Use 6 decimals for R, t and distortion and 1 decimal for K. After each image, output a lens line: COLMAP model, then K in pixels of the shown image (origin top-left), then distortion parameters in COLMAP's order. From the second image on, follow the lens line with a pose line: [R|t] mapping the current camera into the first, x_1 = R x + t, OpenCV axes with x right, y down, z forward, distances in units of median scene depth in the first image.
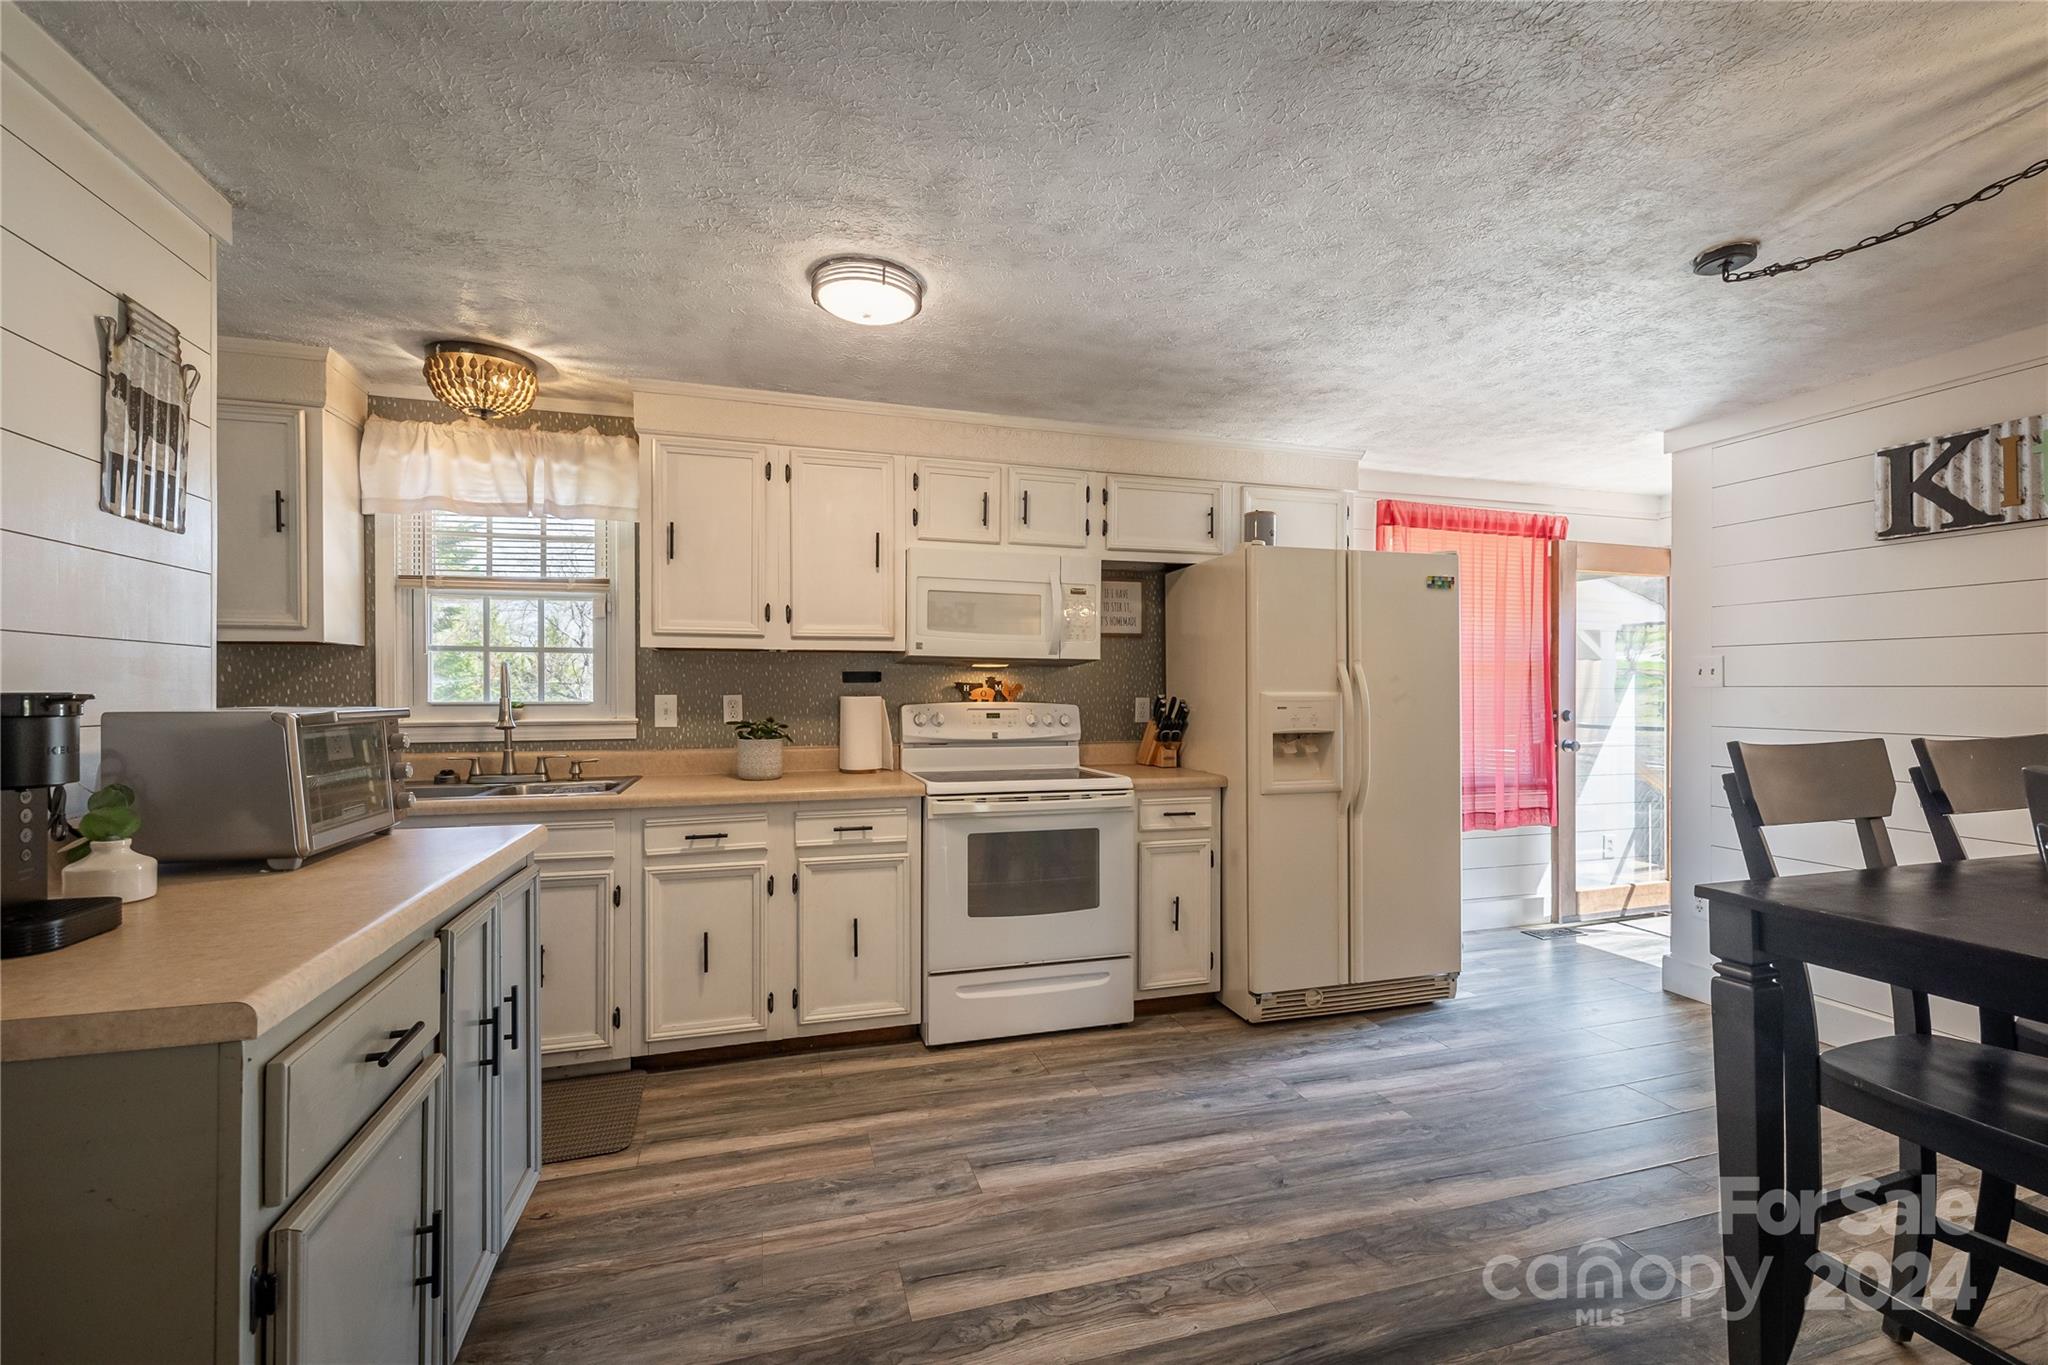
lens RADIAL K [[866.4, 0, 1037.3], [0, 866.4, 687.4], [0, 0, 1]] dist [-0.004333, 0.000181]
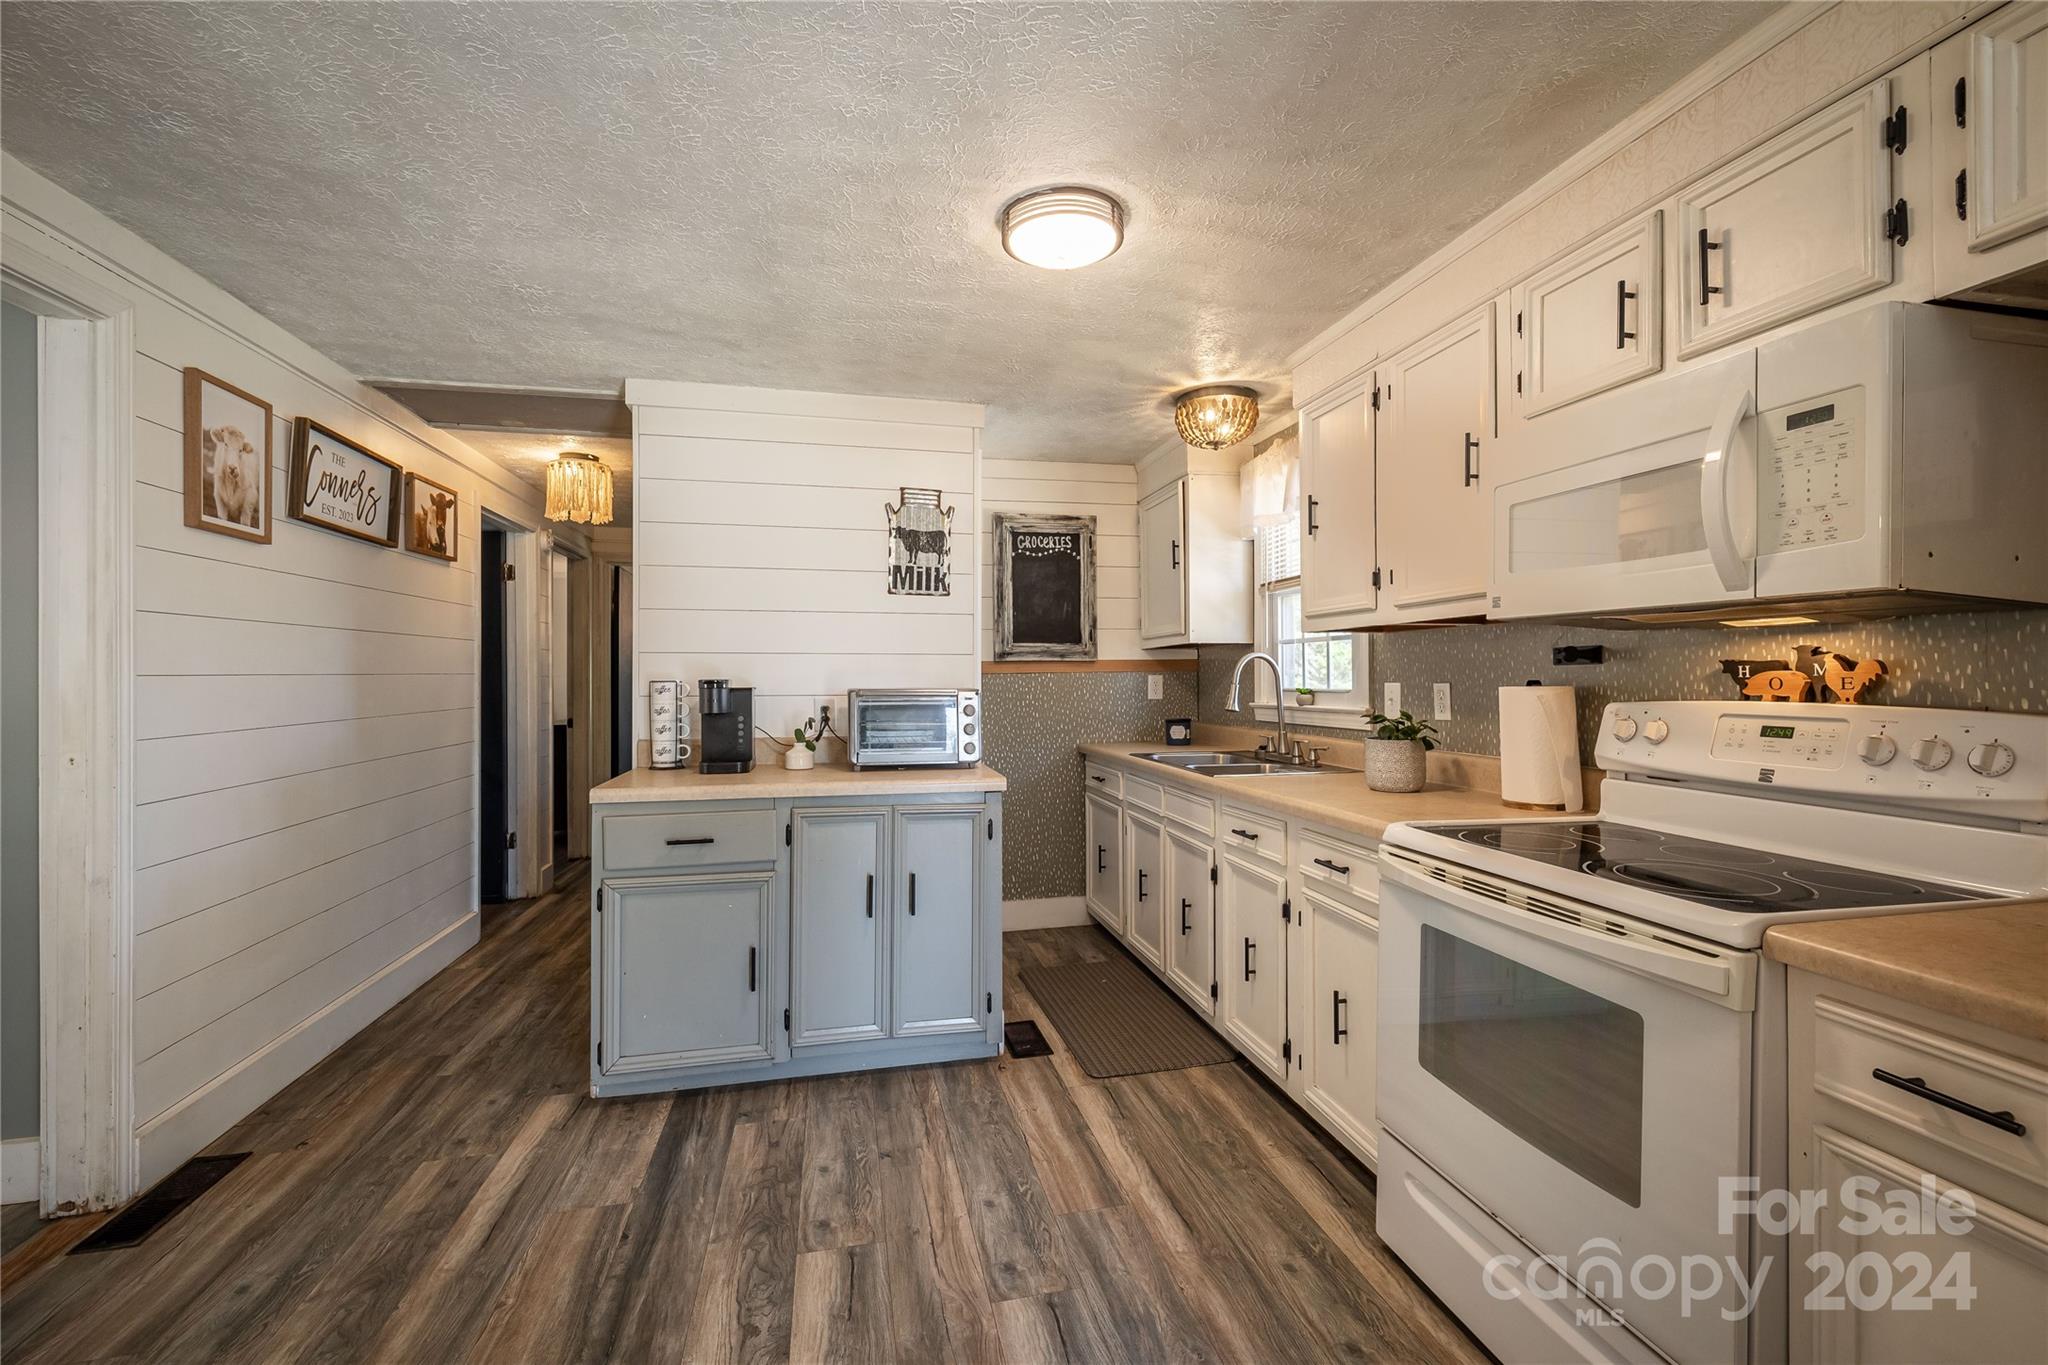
lens RADIAL K [[866.4, 0, 1038.6], [0, 866.4, 677.5], [0, 0, 1]] dist [-0.004333, 0.000181]
pose [[-0.082027, -0.002950, -0.996626, 0.608350], [0.004645, 0.999984, -0.003342, 0.005469], [0.996619, -0.004904, -0.082012, 0.921753]]
